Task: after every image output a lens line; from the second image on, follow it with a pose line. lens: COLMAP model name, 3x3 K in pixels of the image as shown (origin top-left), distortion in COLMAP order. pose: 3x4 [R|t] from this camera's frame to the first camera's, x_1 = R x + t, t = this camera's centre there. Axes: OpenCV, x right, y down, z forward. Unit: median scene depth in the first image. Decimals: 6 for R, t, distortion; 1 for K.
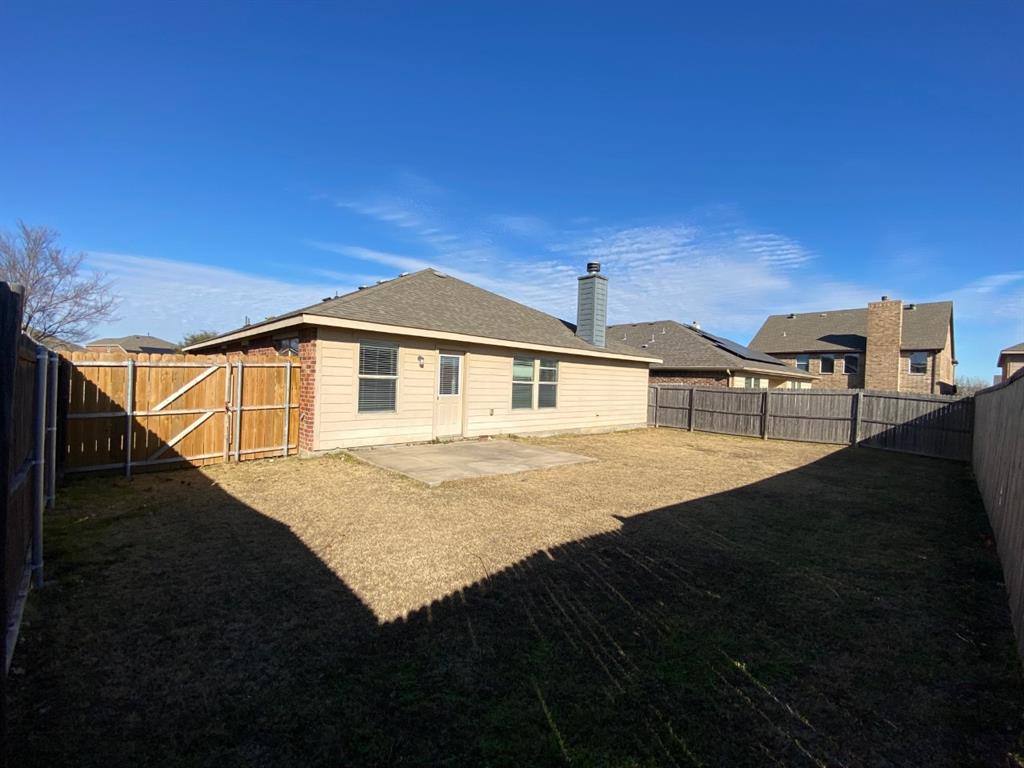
lens RADIAL K [[417.4, 0, 511.3], [0, 417.4, 381.2], [0, 0, 1]] dist [0.029197, -0.024475]
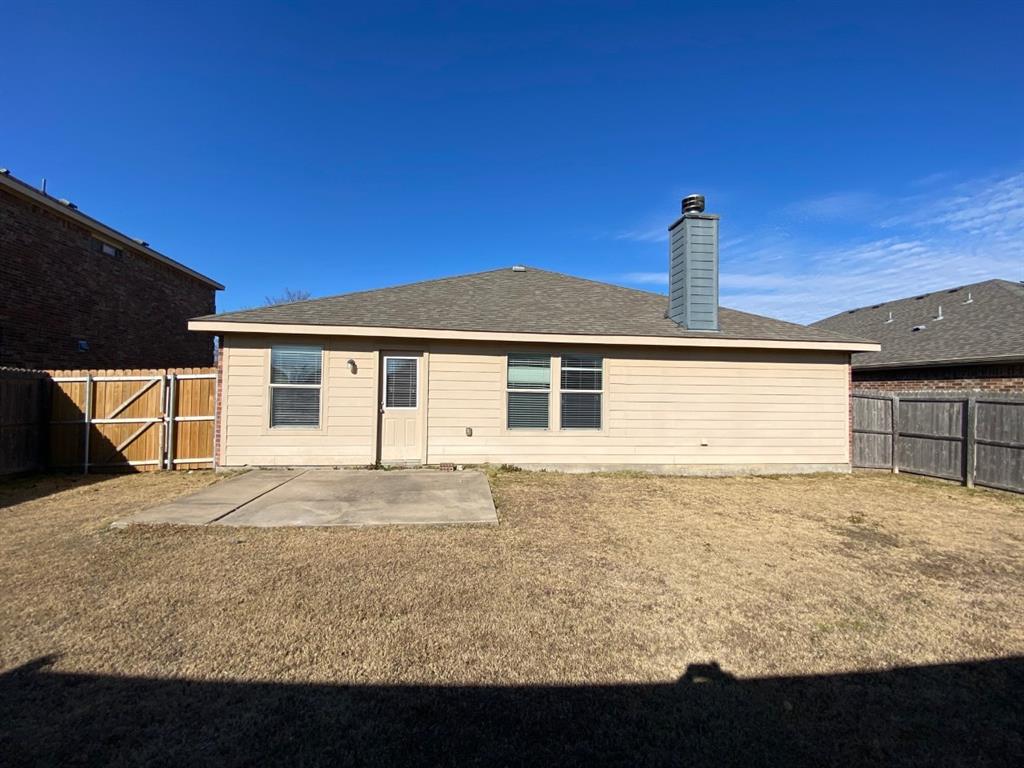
lens RADIAL K [[417.4, 0, 511.3], [0, 417.4, 381.2], [0, 0, 1]] dist [0.029197, -0.024475]
pose [[0.802770, -0.035174, -0.595251, 0.453132], [0.012143, 0.999016, -0.042656, 0.017596], [0.596165, 0.027015, 0.802407, 0.459006]]
